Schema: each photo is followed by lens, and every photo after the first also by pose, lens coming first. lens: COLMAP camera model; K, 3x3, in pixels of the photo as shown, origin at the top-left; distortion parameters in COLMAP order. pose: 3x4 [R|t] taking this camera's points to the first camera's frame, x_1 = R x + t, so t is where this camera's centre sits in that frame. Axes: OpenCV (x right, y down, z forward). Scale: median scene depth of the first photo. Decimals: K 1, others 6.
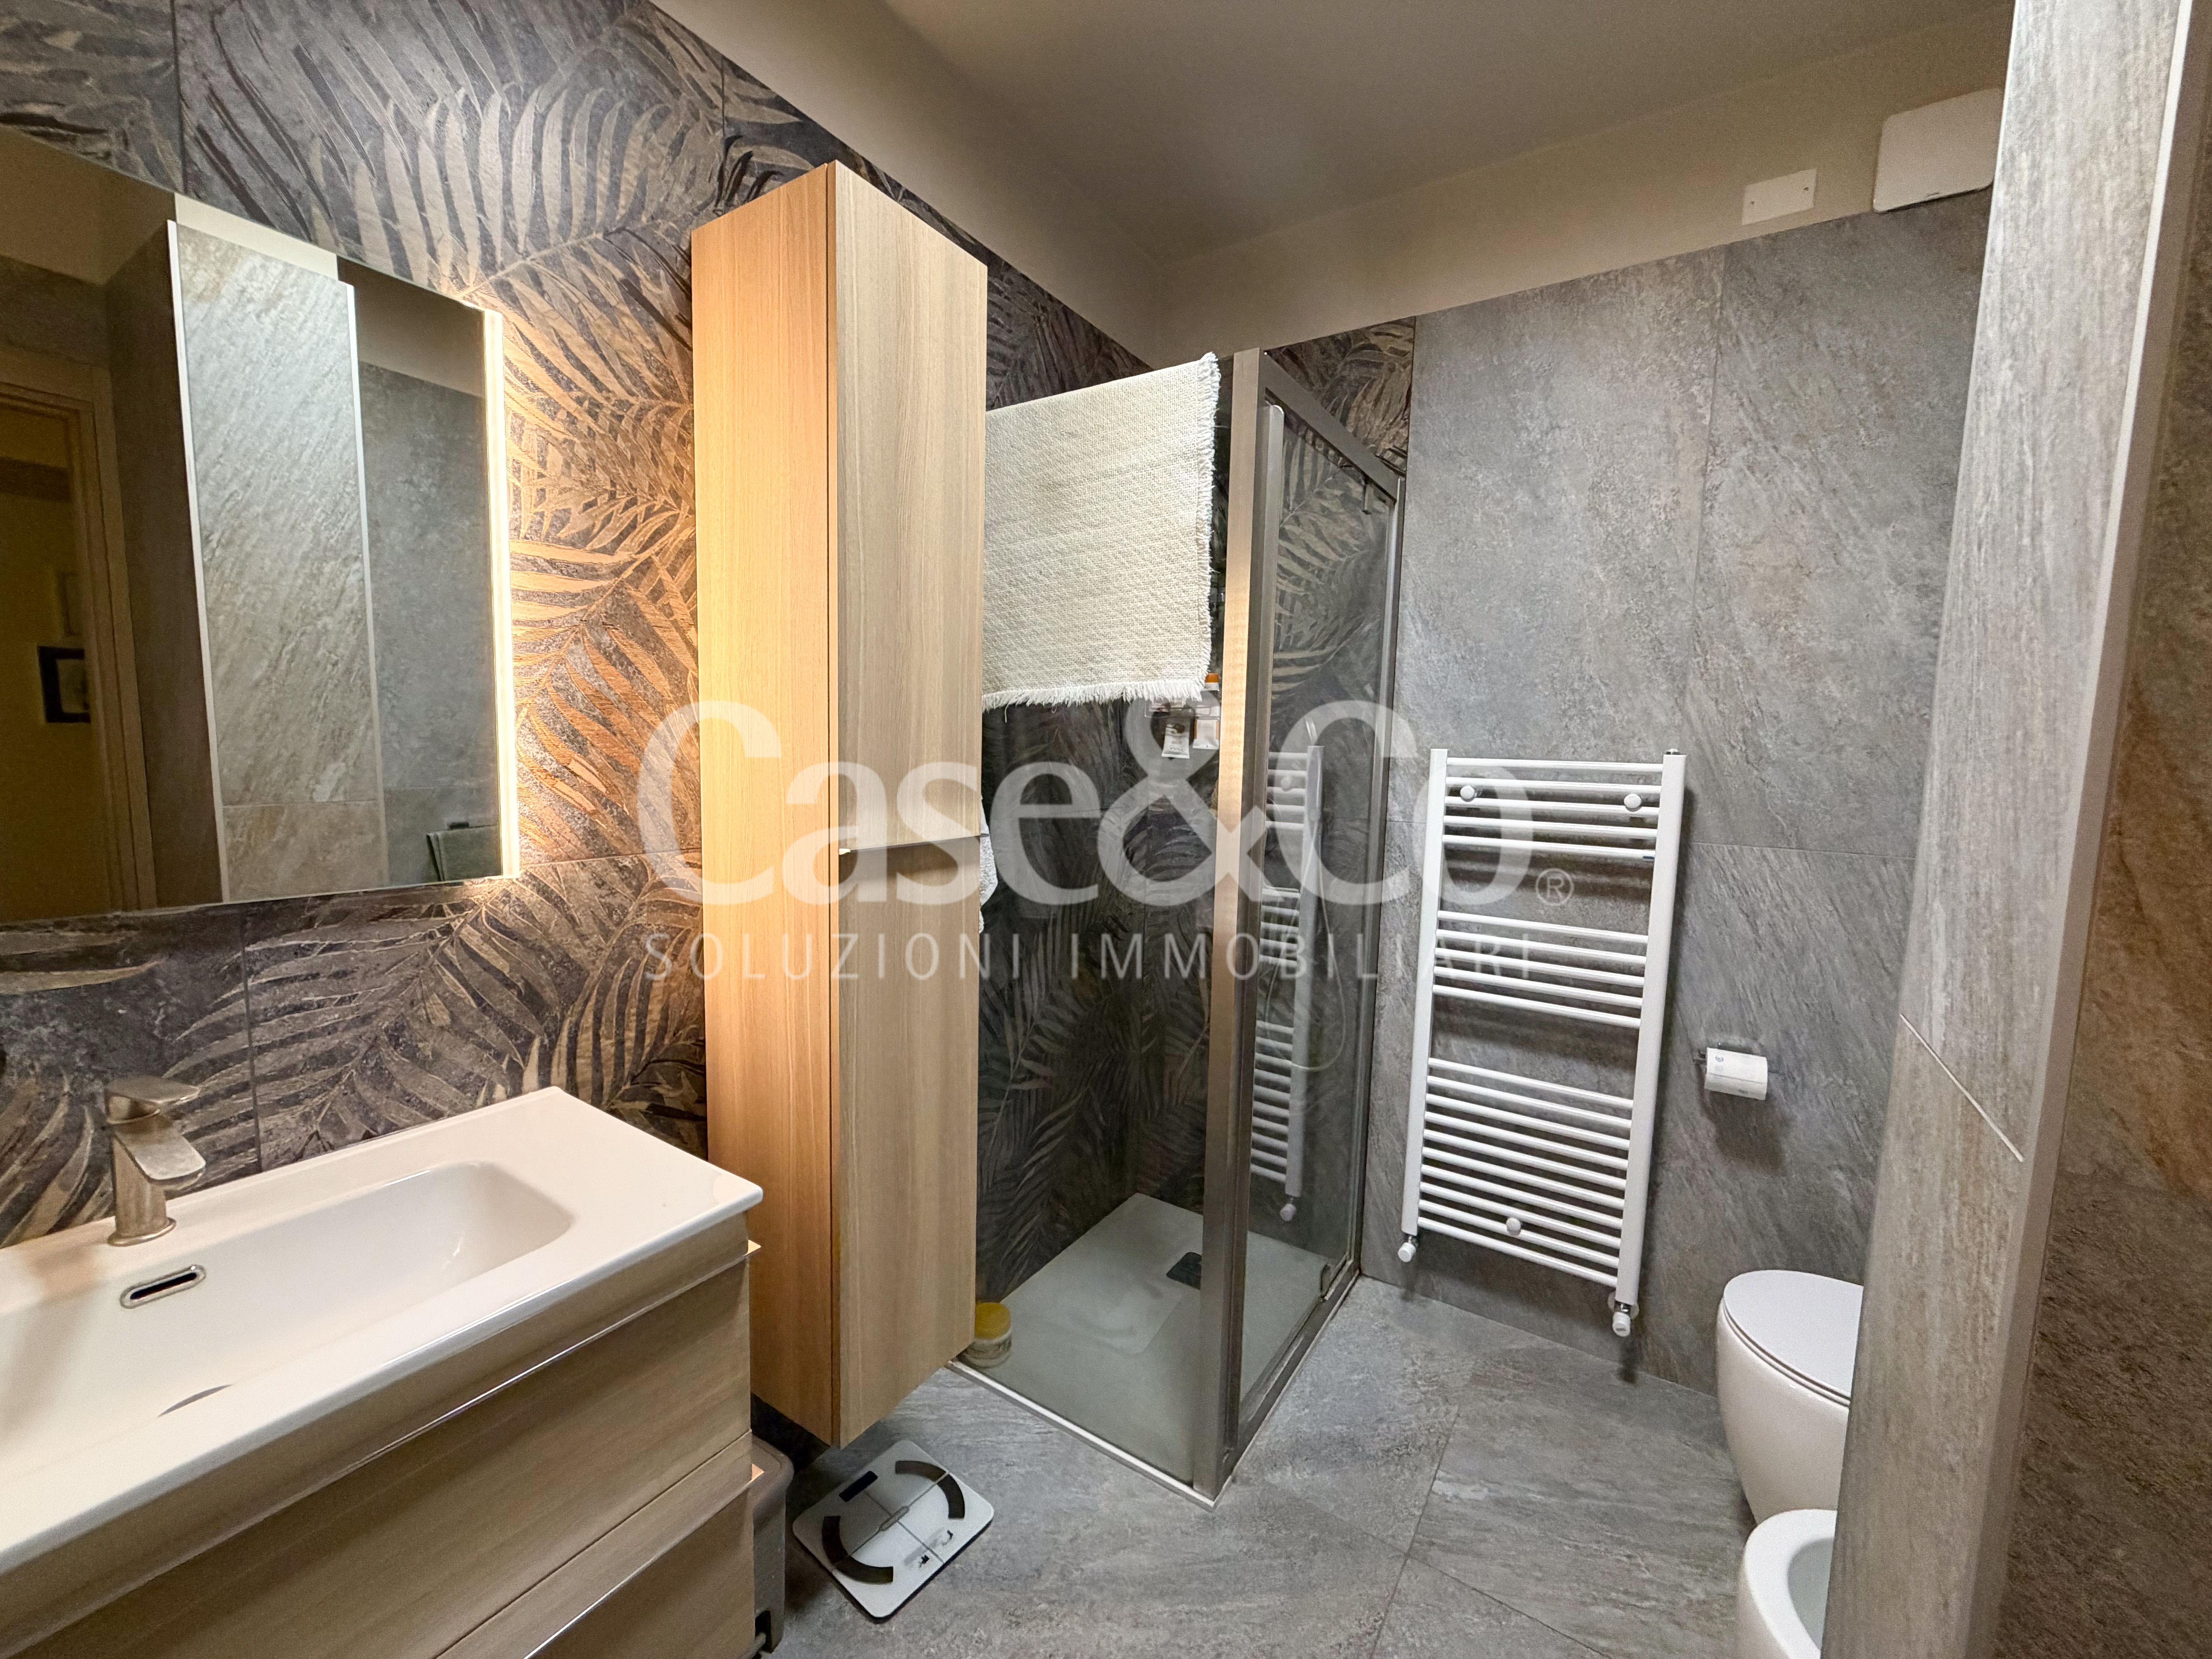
lens RADIAL K [[885.9, 0, 1101.4], [0, 885.9, 829.5], [0, 0, 1]] dist [0.004202, 0.000347]
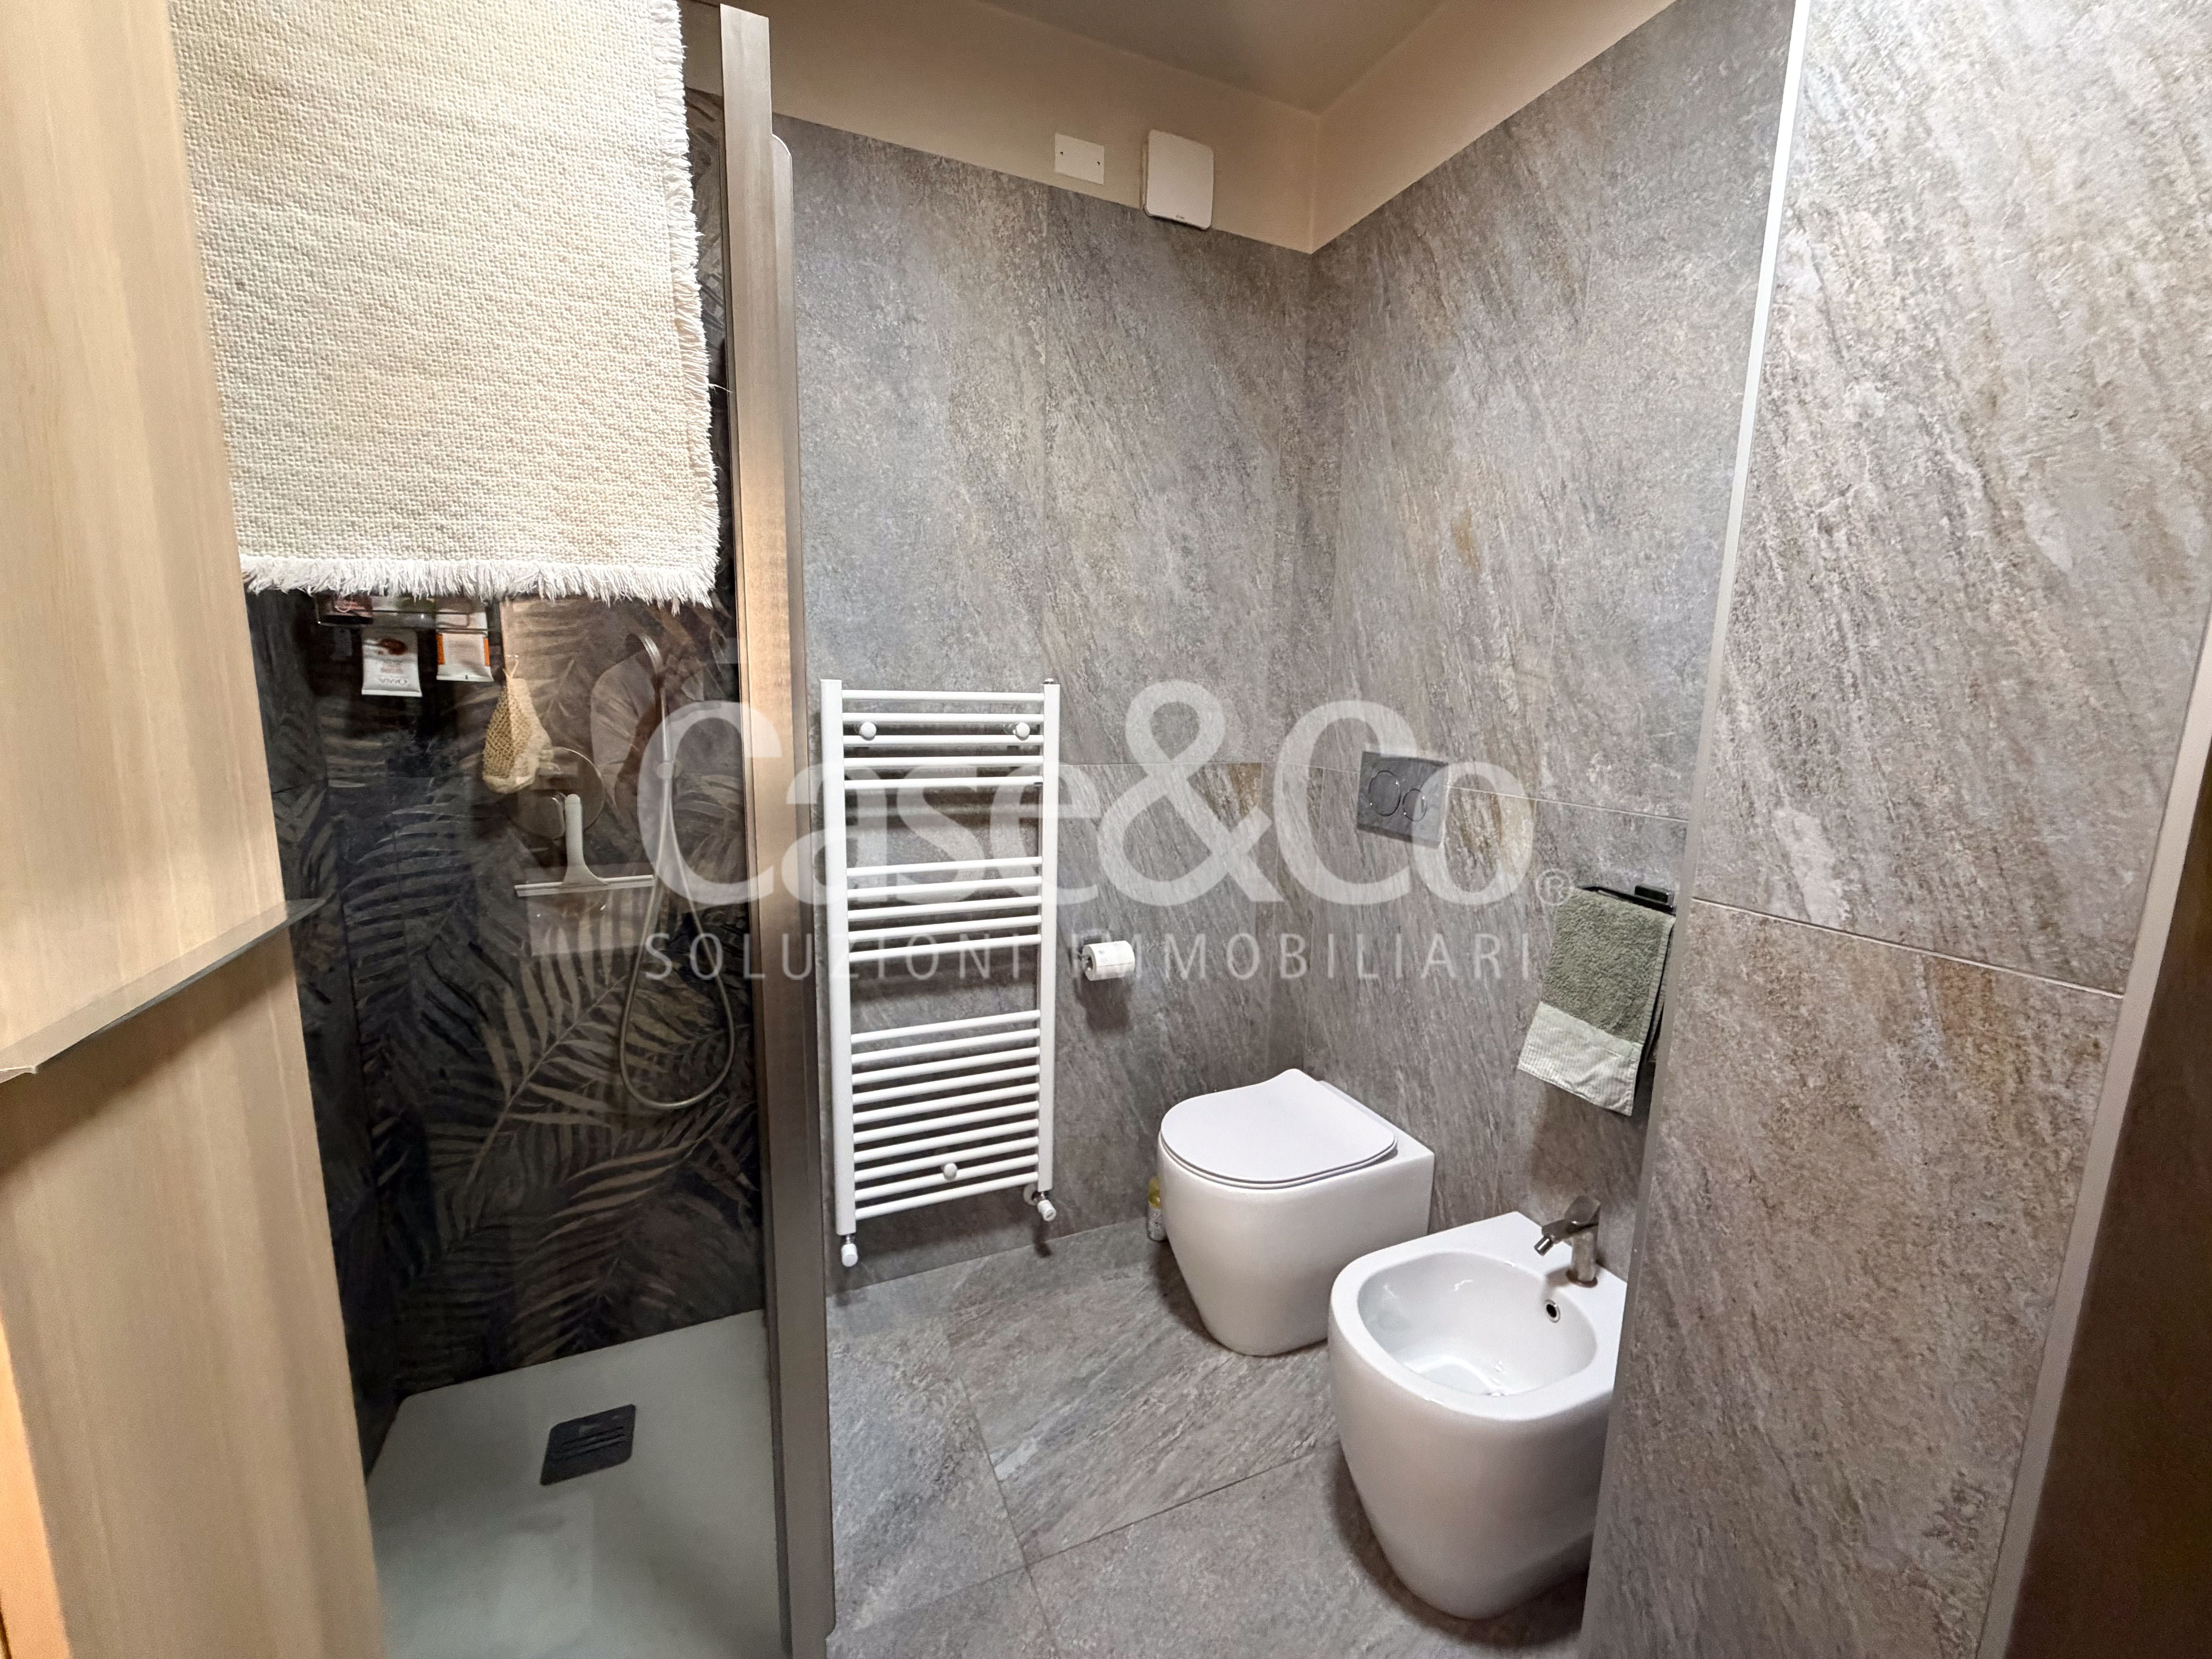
lens RADIAL K [[885.9, 0, 1101.6], [0, 885.9, 830.9], [0, 0, 1]] dist [0.004202, 0.000347]
pose [[0.549590, -0.148695, 0.822095, -0.209408], [0.078334, 0.988870, 0.126493, -0.038662], [-0.831754, -0.005121, 0.555121, 0.349029]]
